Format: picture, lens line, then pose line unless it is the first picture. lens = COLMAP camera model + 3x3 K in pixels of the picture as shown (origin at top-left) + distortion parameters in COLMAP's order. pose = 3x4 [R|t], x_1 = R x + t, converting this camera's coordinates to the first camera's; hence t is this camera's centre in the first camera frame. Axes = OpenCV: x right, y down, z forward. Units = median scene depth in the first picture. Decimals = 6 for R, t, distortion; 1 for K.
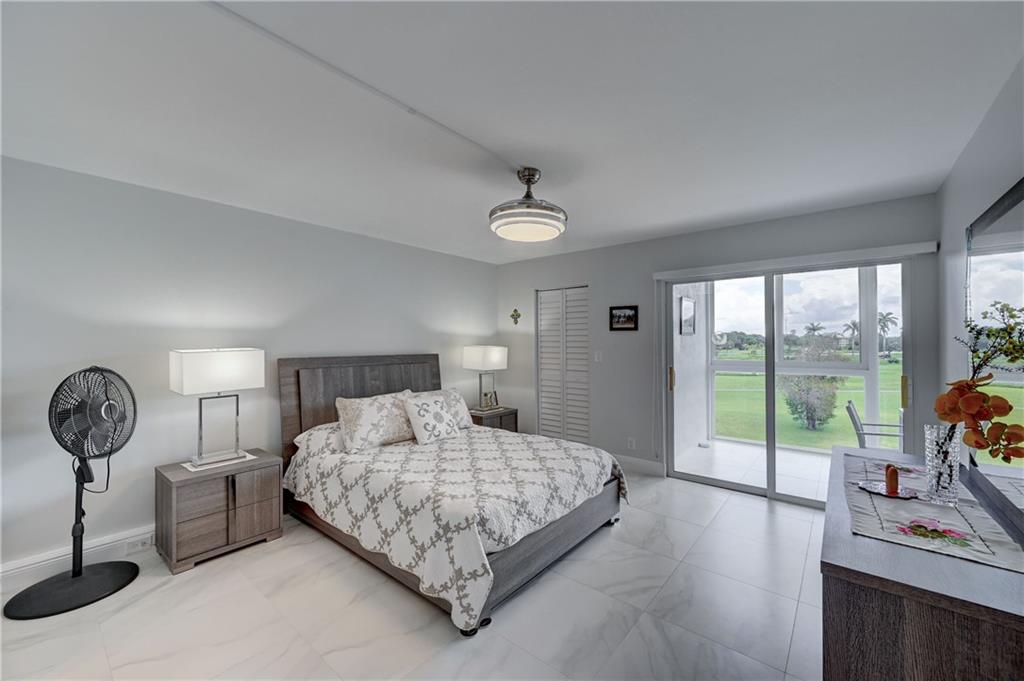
lens RADIAL K [[403.9, 0, 512.6], [0, 403.9, 342.5], [0, 0, 1]] dist [-0.000307, 0.000124]
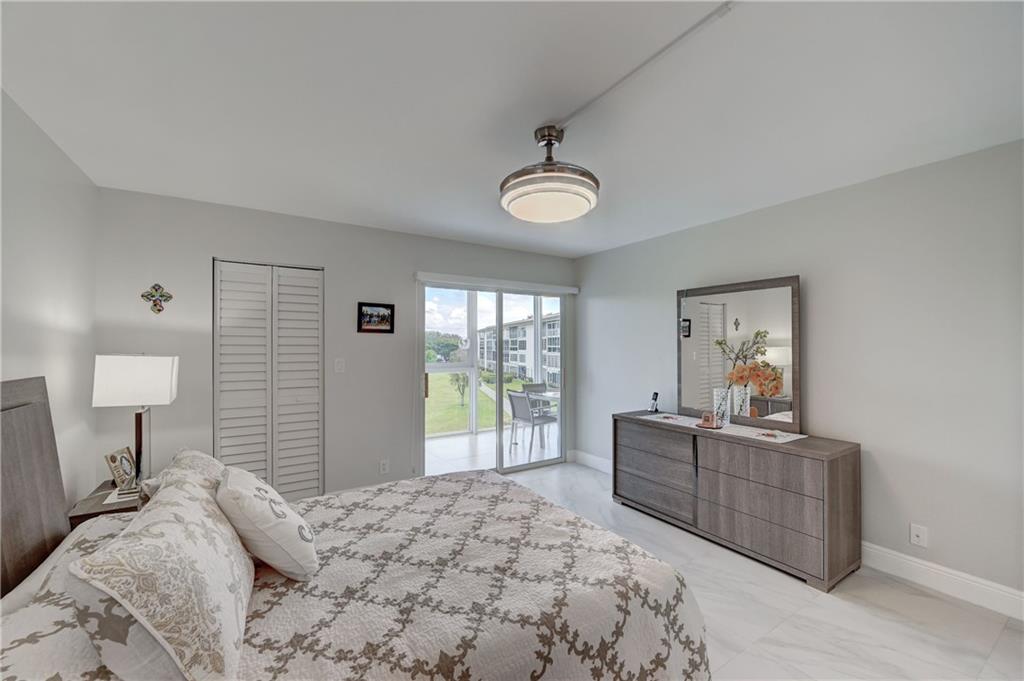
lens RADIAL K [[382.1, 0, 564.2], [0, 382.1, 344.3], [0, 0, 1]] dist [-0.000453, -0.000011]
pose [[0.312179, 0.008369, 0.949986, -0.353067], [-0.000088, 0.999961, -0.008780, 0.000742], [-0.950023, 0.002657, 0.312168, 0.396471]]
